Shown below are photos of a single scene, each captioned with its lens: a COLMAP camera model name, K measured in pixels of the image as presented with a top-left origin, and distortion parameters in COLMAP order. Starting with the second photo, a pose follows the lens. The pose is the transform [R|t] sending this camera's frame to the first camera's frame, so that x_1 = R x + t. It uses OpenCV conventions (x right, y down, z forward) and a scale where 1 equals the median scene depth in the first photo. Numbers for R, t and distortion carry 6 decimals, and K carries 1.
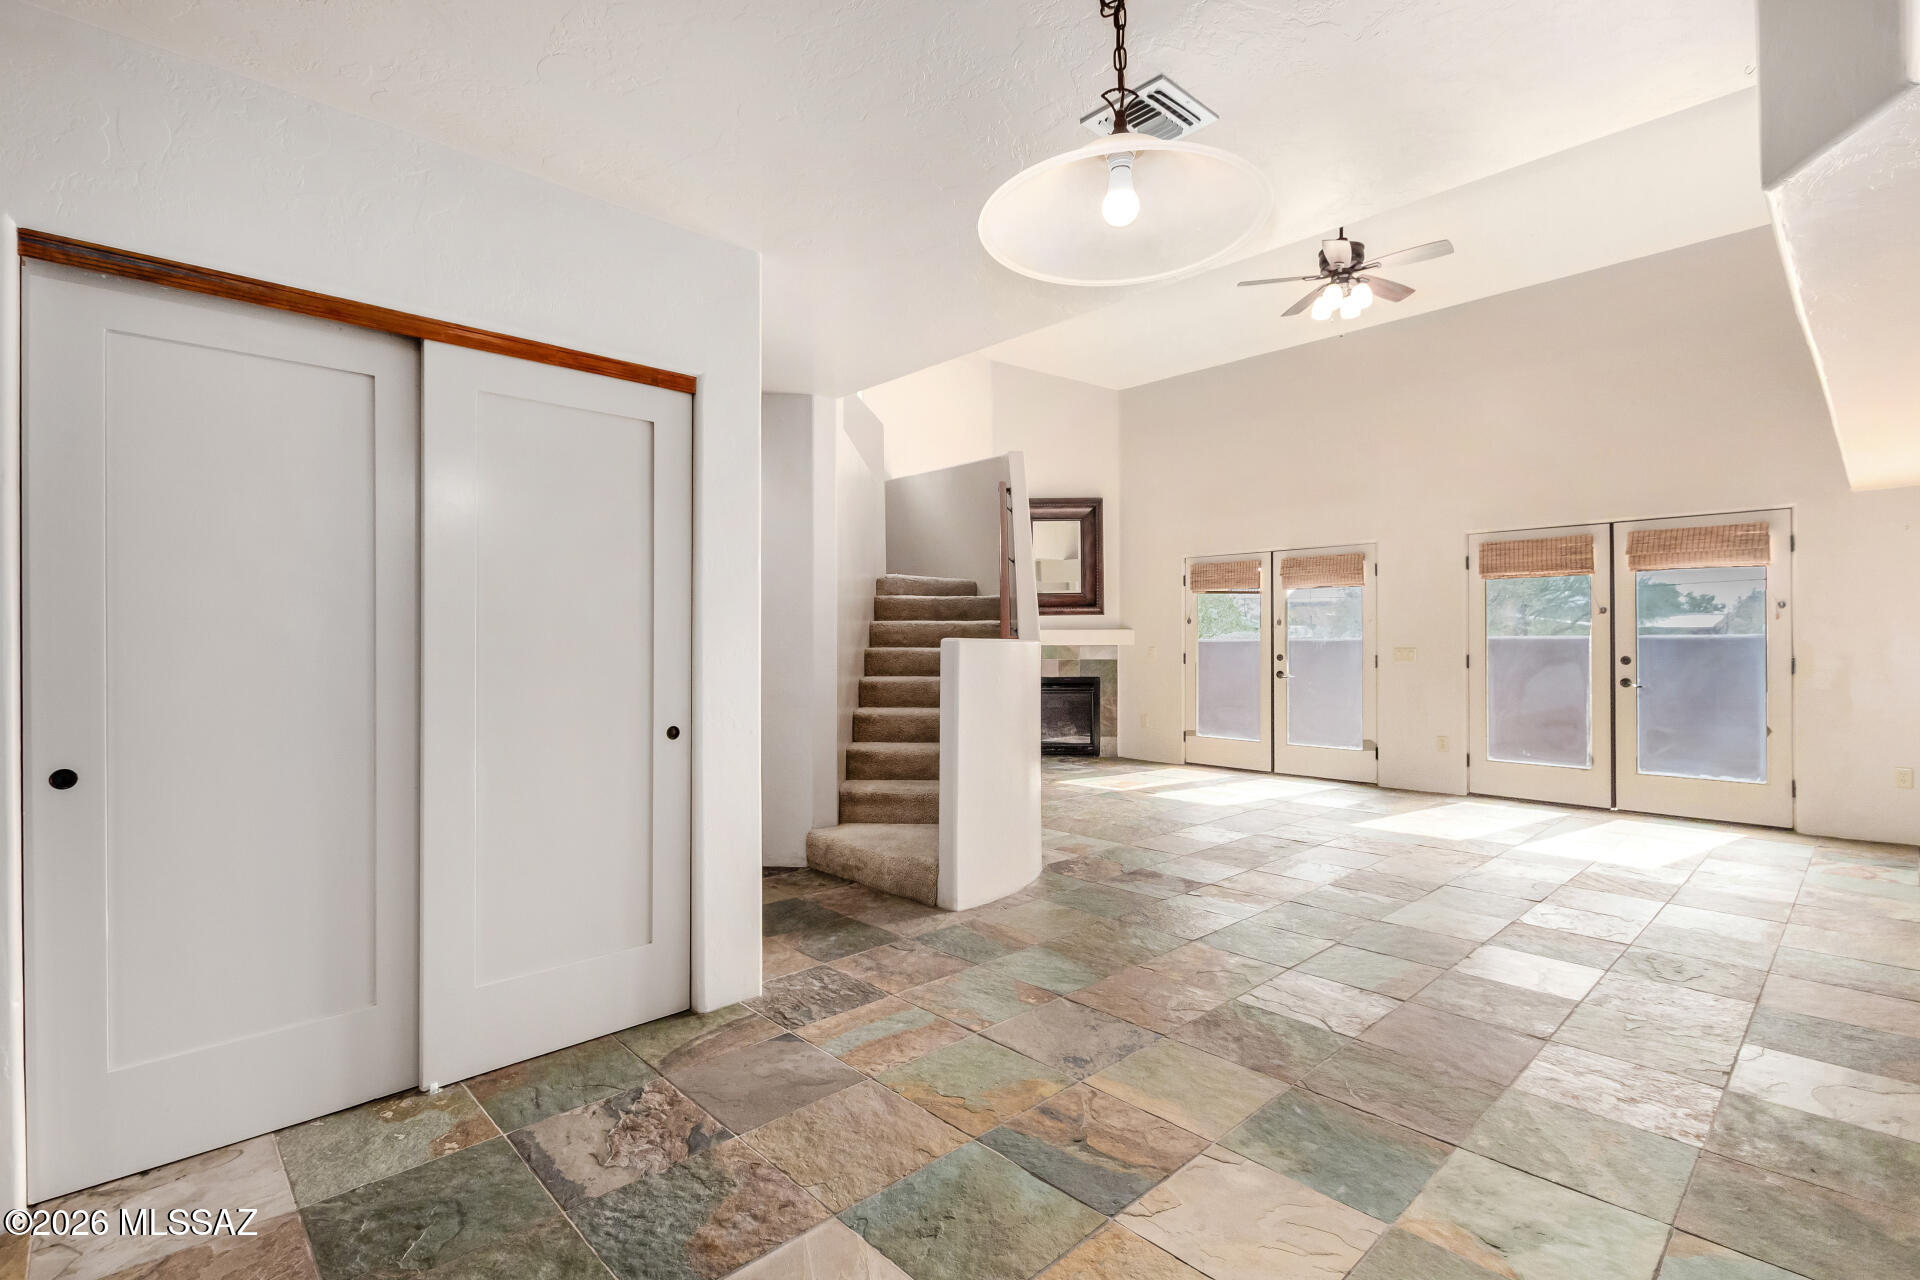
lens RADIAL K [[898.2, 0, 937.5], [0, 898.2, 636.3], [0, 0, 1]] dist [0.004310, 0.000006]
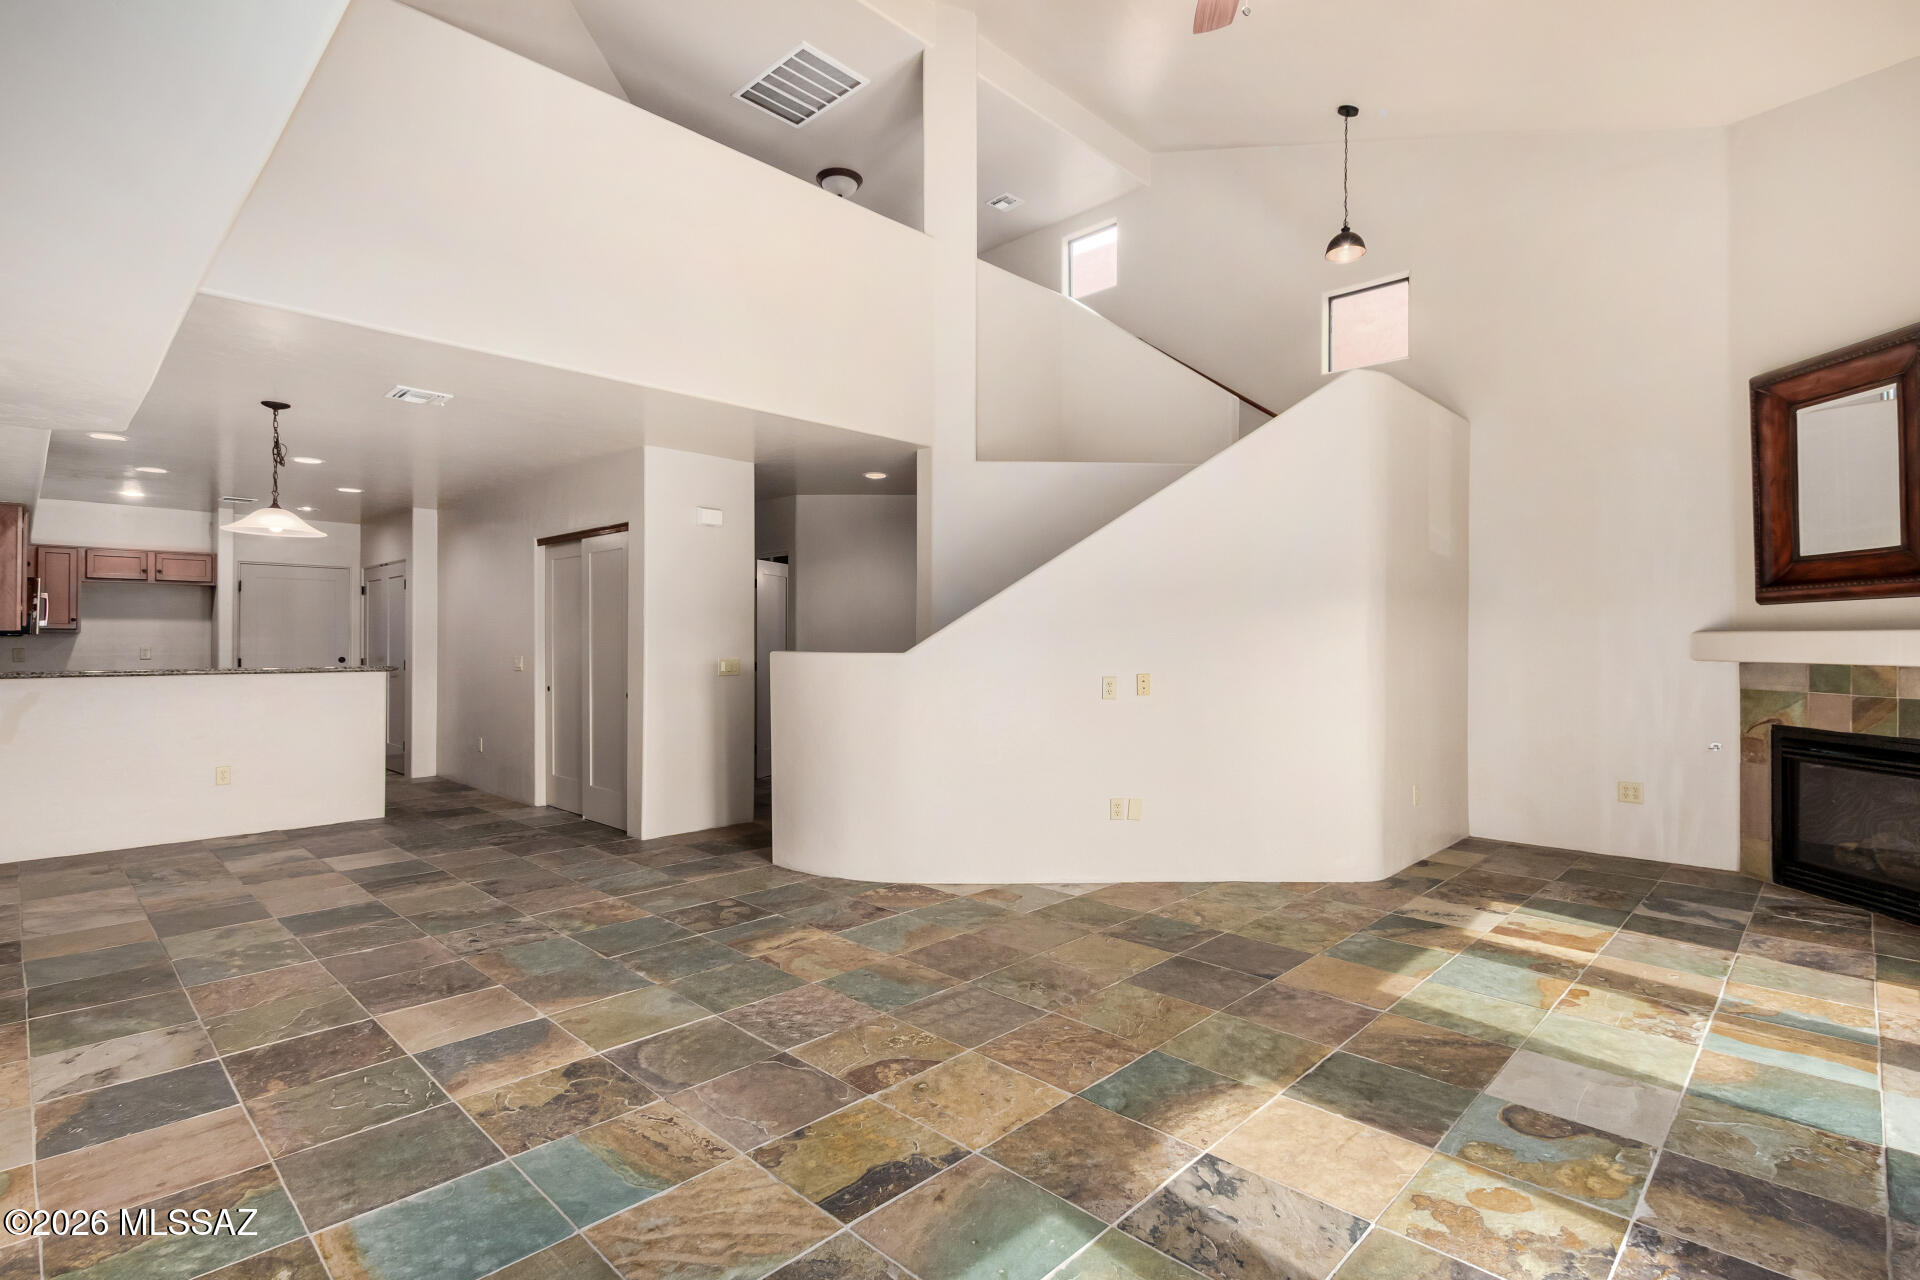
lens RADIAL K [[898.2, 0, 960.5], [0, 898.2, 634.0], [0, 0, 1]] dist [0.004310, 0.000006]
pose [[0.050730, -0.008041, -0.998680, 0.678668], [0.005579, 0.999954, -0.007767, -0.004921], [0.998697, -0.005177, 0.050772, 0.618068]]
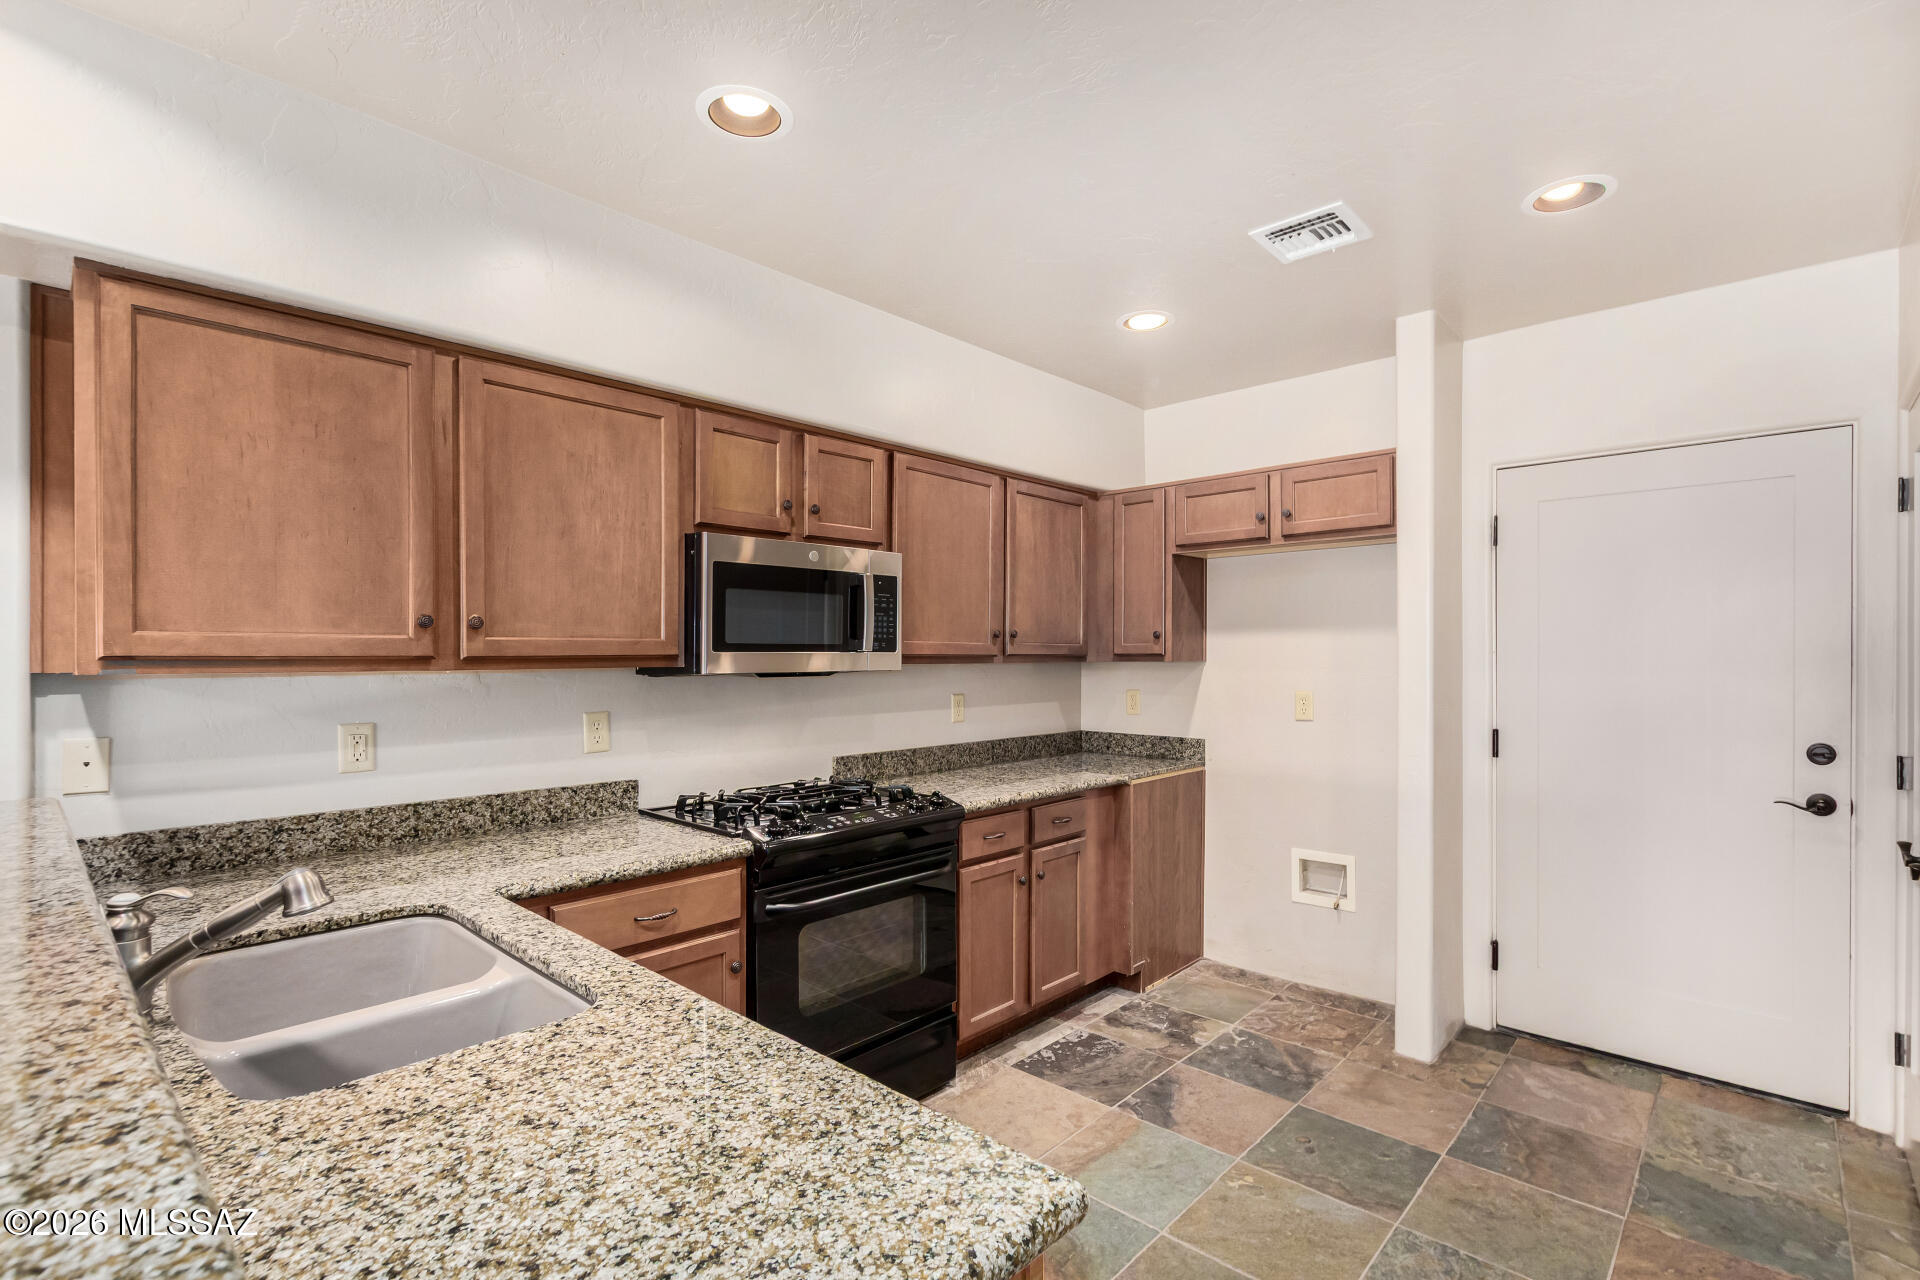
lens RADIAL K [[898.2, 0, 969.1], [0, 898.2, 655.7], [0, 0, 1]] dist [0.004310, 0.000006]
pose [[-0.997200, 0.002677, -0.074739, -0.234364], [0.003138, 0.999977, -0.006050, -0.020778], [0.074721, -0.006267, -0.997185, 0.158219]]
